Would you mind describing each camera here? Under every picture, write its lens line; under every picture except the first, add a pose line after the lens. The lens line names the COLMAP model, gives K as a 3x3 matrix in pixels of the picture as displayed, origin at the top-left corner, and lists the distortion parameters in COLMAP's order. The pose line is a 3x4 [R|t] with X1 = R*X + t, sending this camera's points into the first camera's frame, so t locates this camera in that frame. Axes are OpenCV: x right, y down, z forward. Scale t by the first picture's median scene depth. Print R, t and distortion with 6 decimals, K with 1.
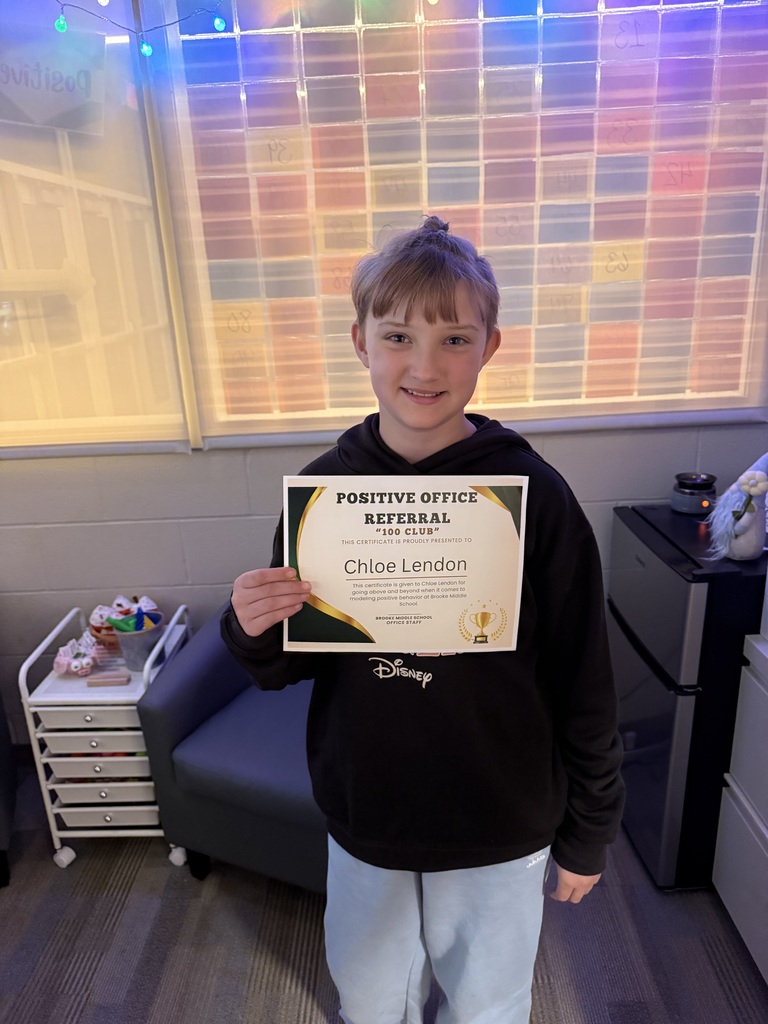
lens RADIAL K [[712.4, 0, 391.1], [0, 712.4, 510.5], [0, 0, 1]] dist [0.001423, -0.016853]
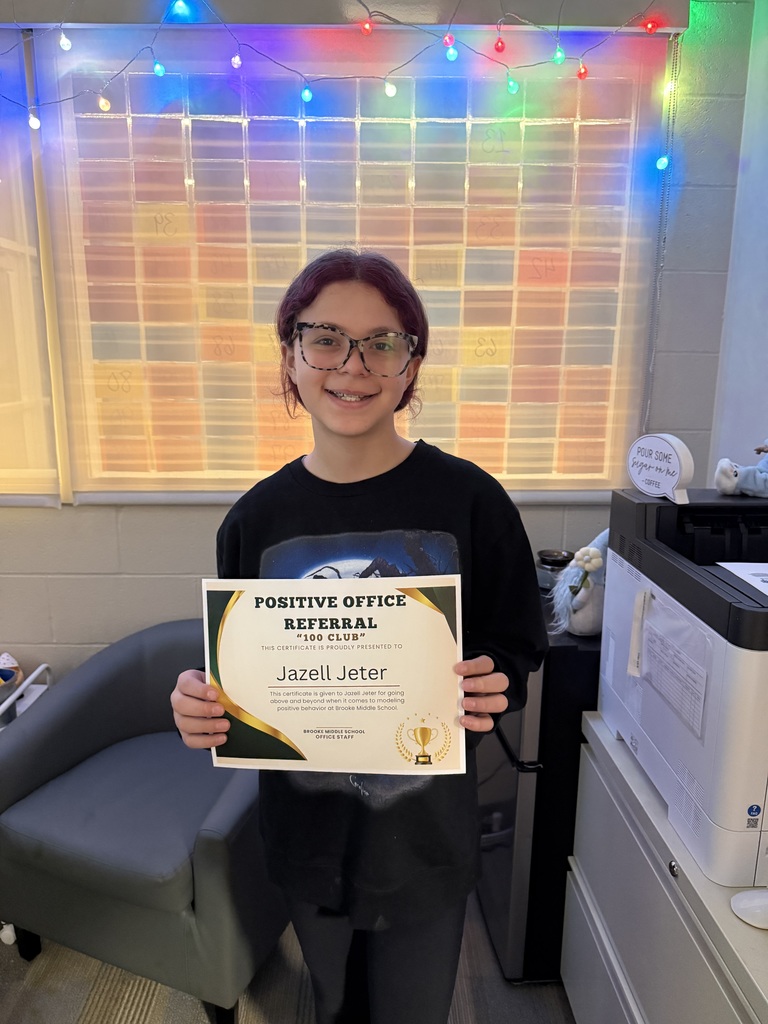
lens RADIAL K [[712.4, 0, 379.1], [0, 712.4, 513.8], [0, 0, 1]] dist [0.001423, -0.016853]
pose [[0.997939, 0.048371, 0.042164, 0.131396], [-0.043625, 0.993301, -0.107002, 0.016106], [-0.047057, 0.104942, 0.993364, -0.008552]]
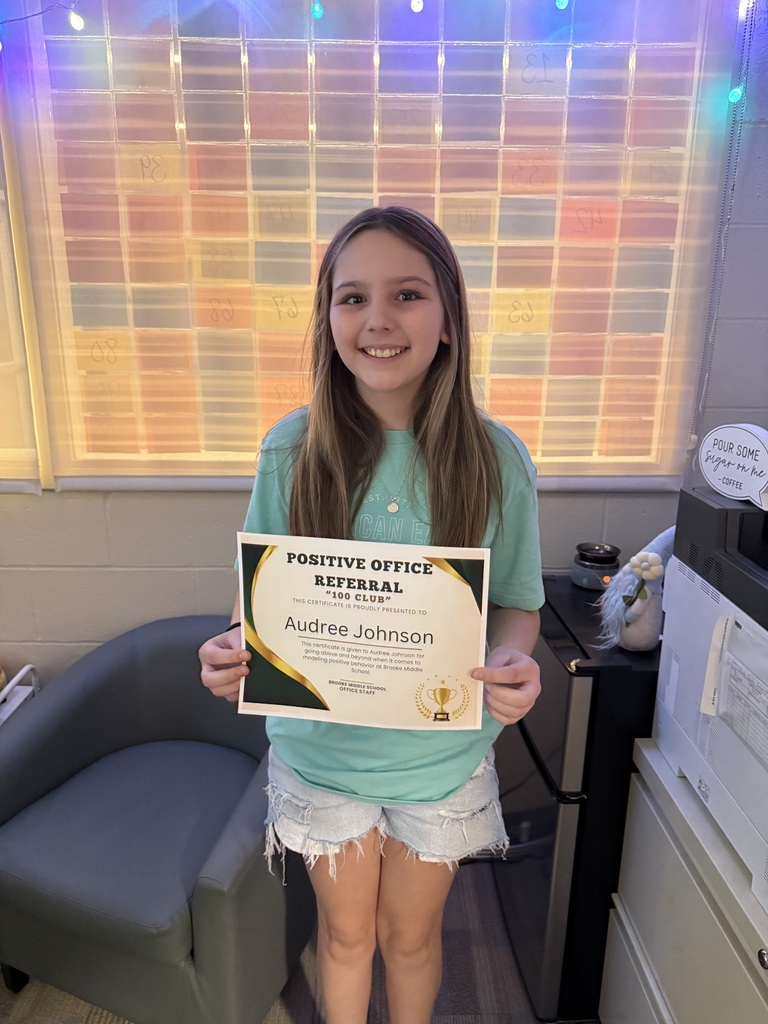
lens RADIAL K [[712.4, 0, 382.4], [0, 712.4, 512.1], [0, 0, 1]] dist [0.001423, -0.016853]
pose [[0.997973, 0.048366, 0.041348, 0.116245], [-0.046252, 0.997645, -0.050647, -0.036452], [-0.043700, 0.048632, 0.997860, 0.106774]]
